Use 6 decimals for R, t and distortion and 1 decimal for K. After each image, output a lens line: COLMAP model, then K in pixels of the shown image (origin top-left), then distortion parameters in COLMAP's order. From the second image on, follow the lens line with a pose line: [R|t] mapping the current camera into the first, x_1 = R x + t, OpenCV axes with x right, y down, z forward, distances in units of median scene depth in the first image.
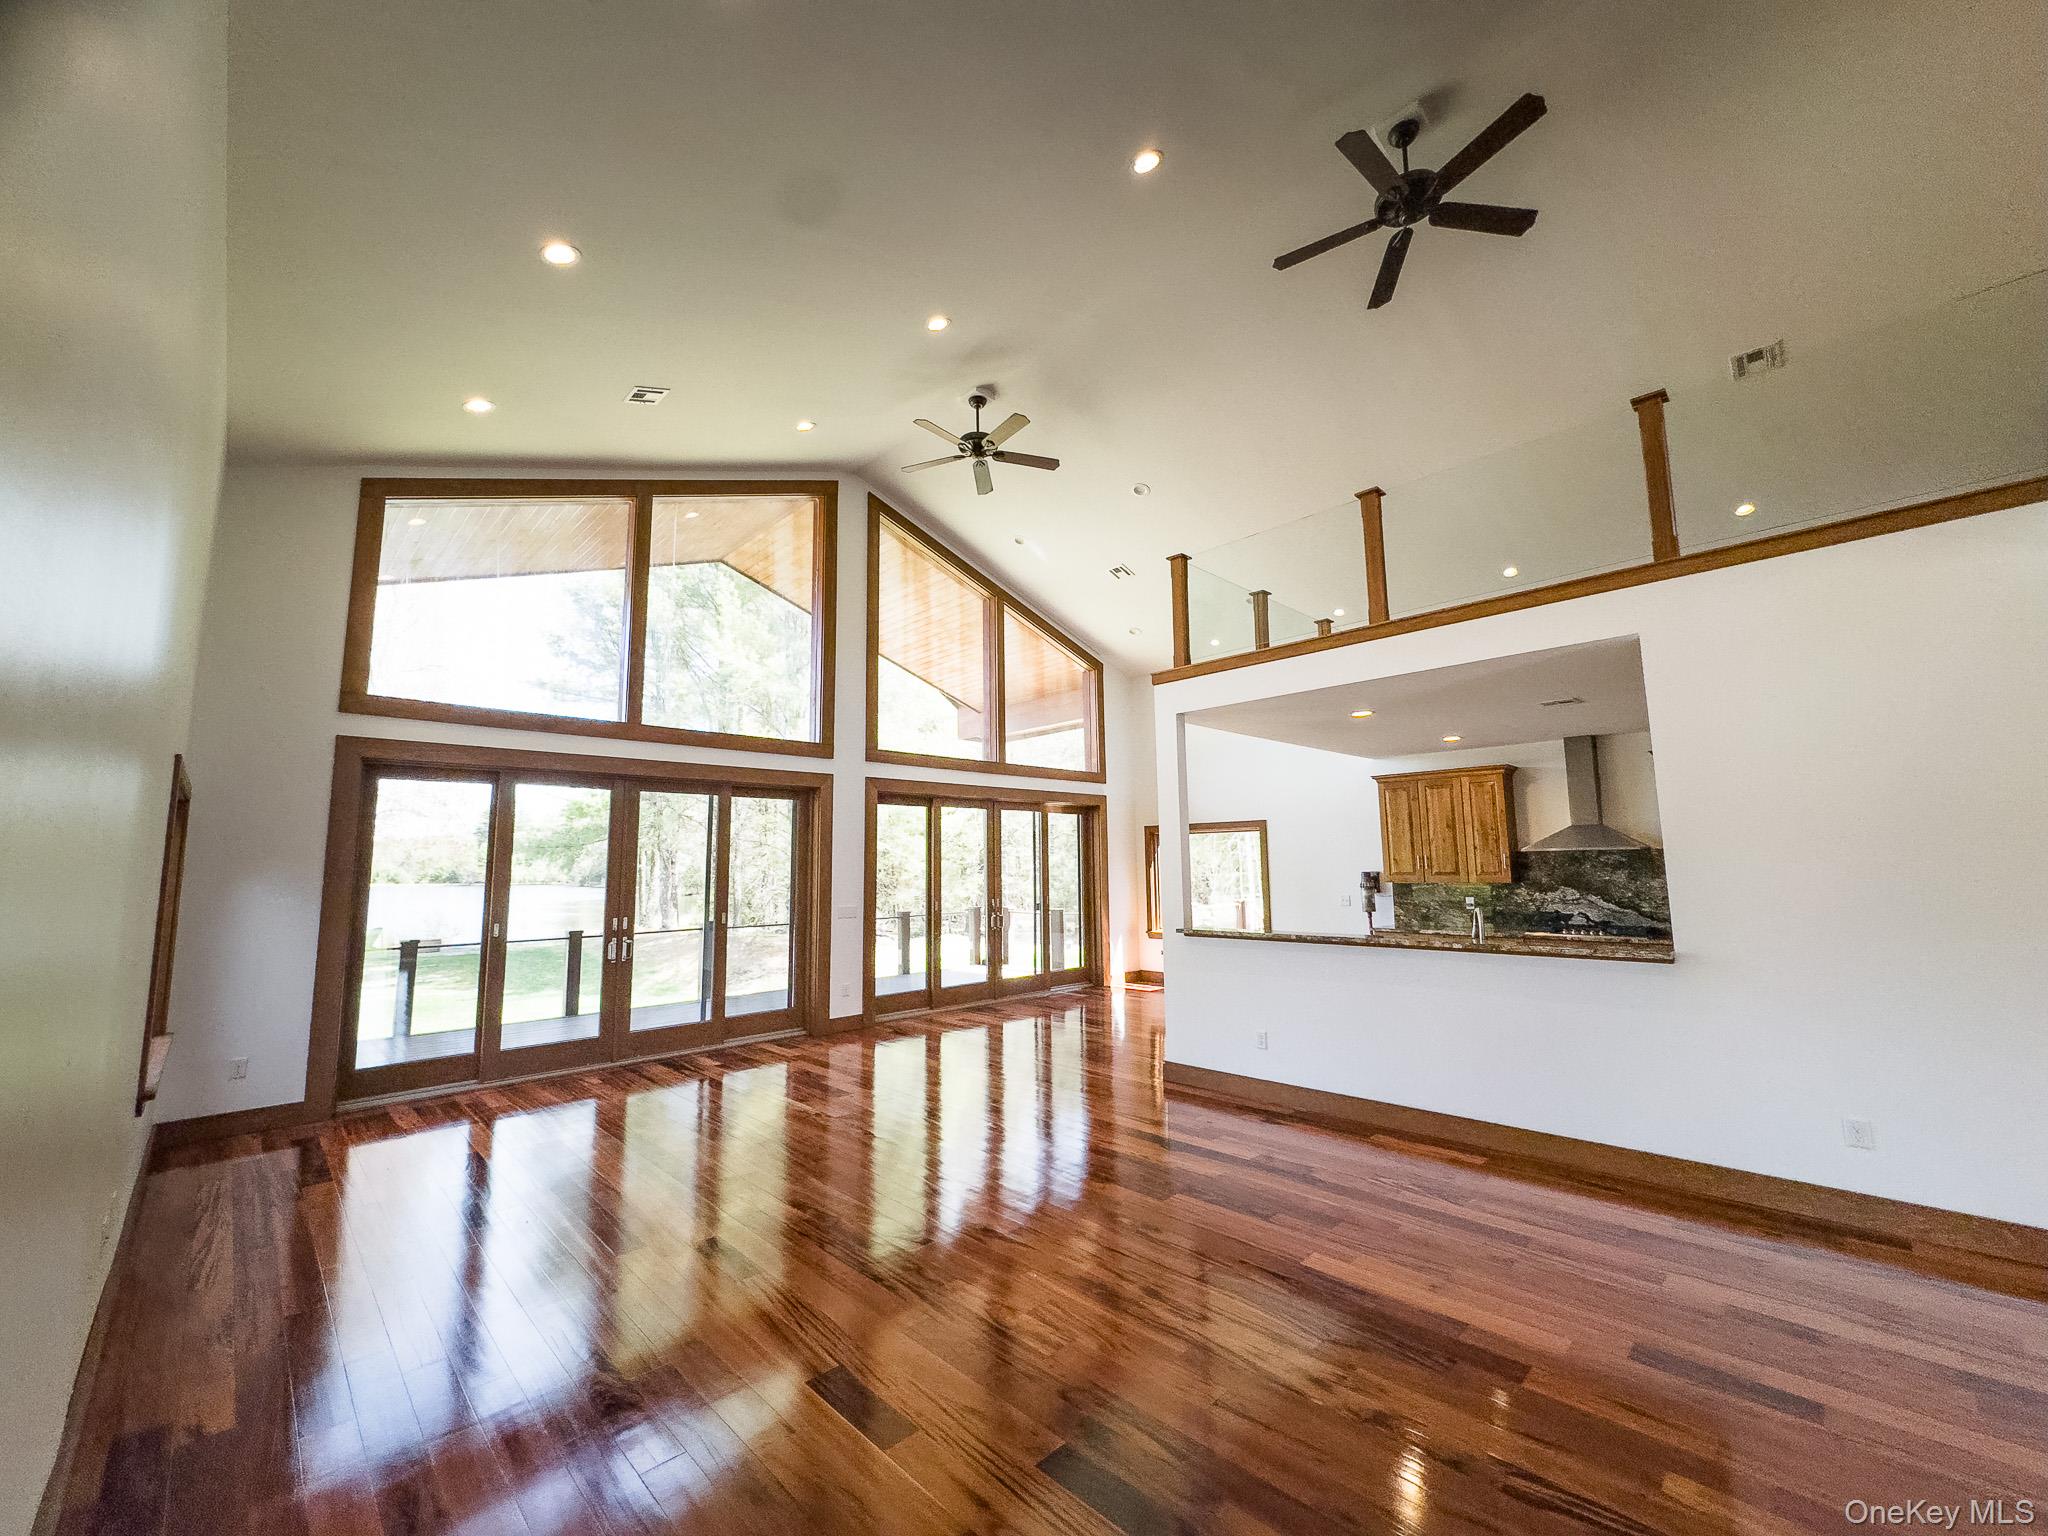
lens RADIAL K [[814.1, 0, 1022.6], [0, 814.1, 769.9], [0, 0, 1]] dist [-0.002272, -0.001287]
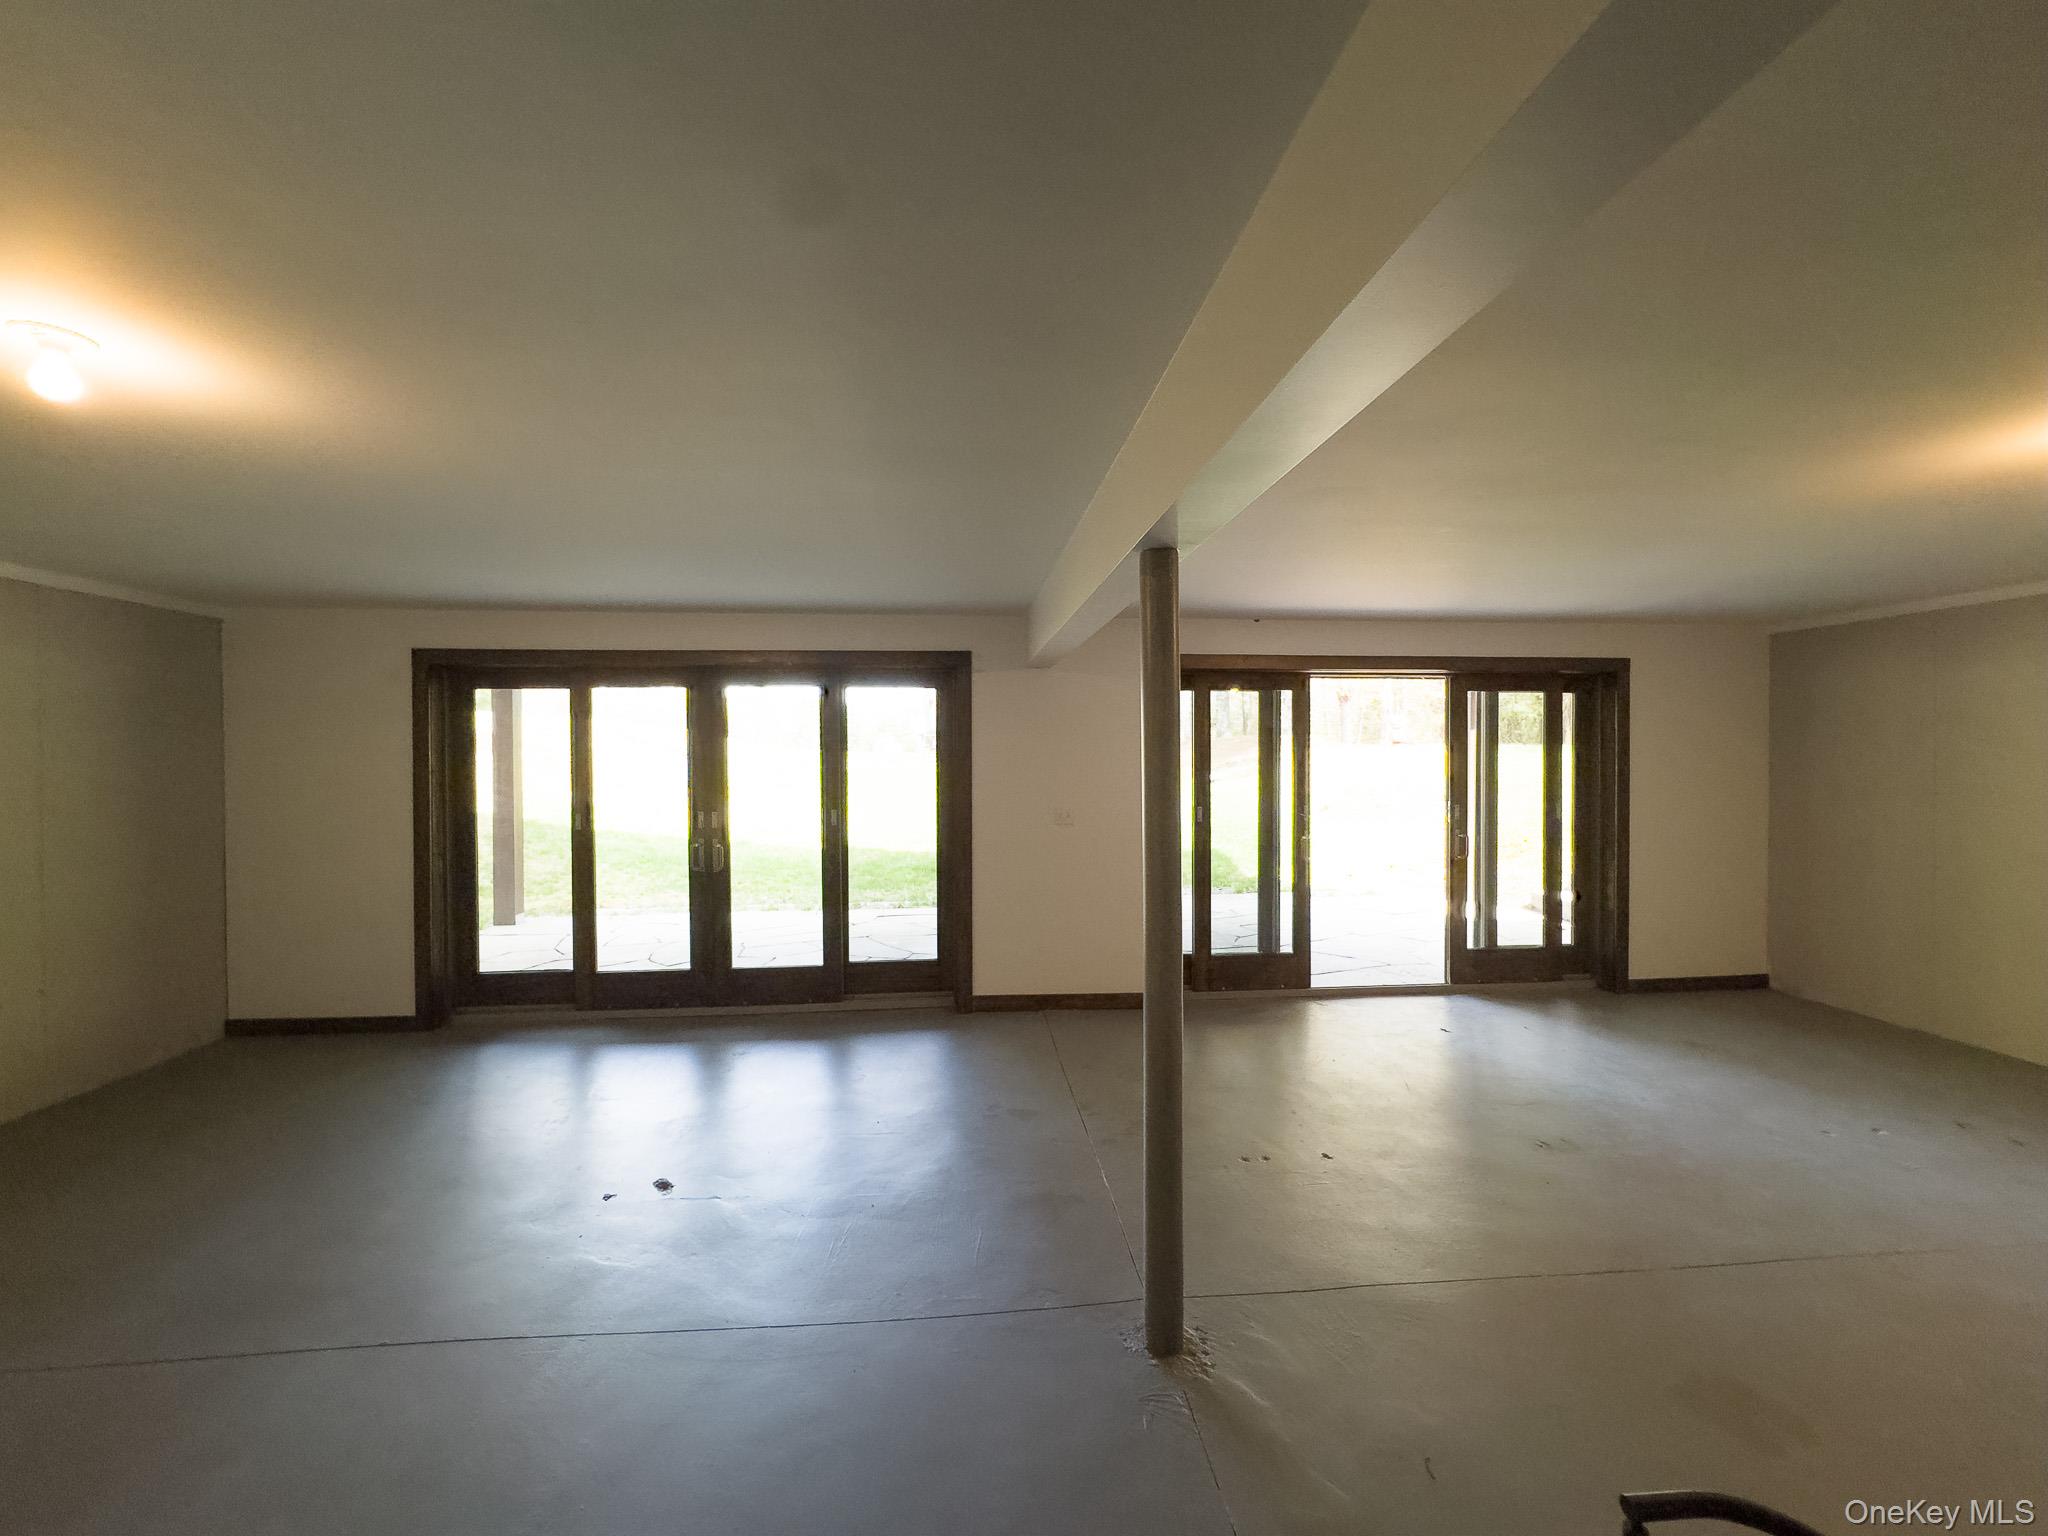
lens RADIAL K [[814.1, 0, 1015.4], [0, 814.1, 774.6], [0, 0, 1]] dist [-0.002272, -0.001287]
pose [[0.770229, 0.015049, -0.637590, 0.277396], [0.075777, 0.990480, 0.114919, 0.044428], [0.633250, -0.136829, 0.761756, 0.567418]]
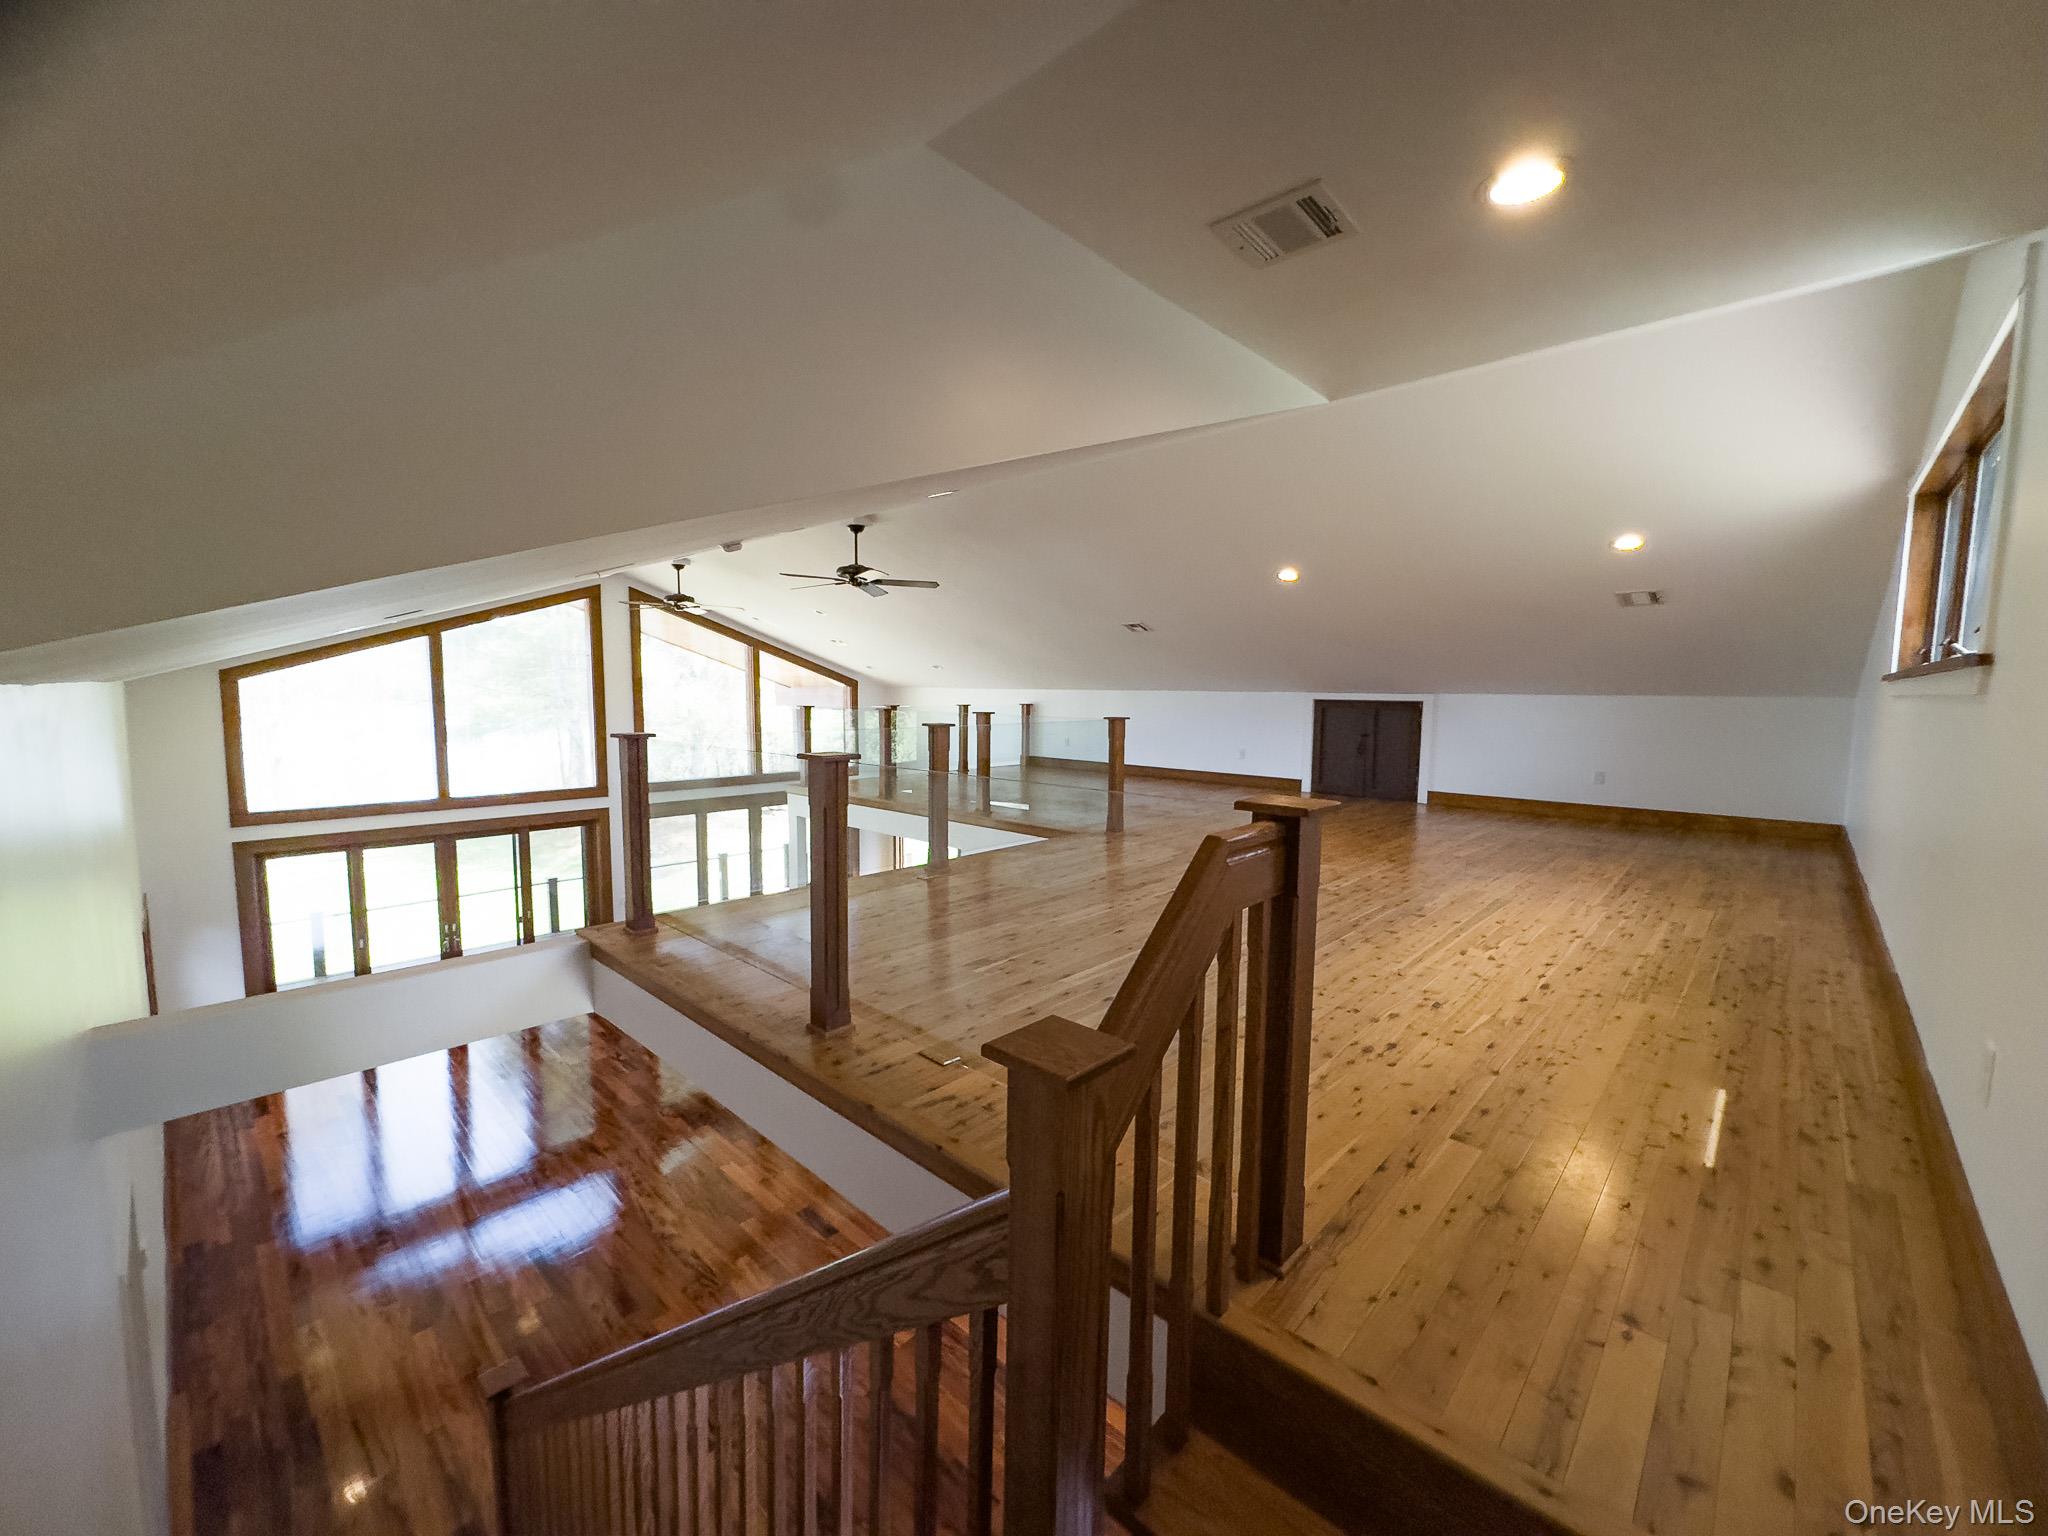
lens RADIAL K [[814.1, 0, 1022.8], [0, 814.1, 773.8], [0, 0, 1]] dist [-0.002272, -0.001287]
pose [[0.998881, 0.021176, 0.042280, 0.501745], [-0.030046, 0.974649, 0.221714, -0.460138], [-0.036513, -0.222736, 0.974195, -0.454734]]
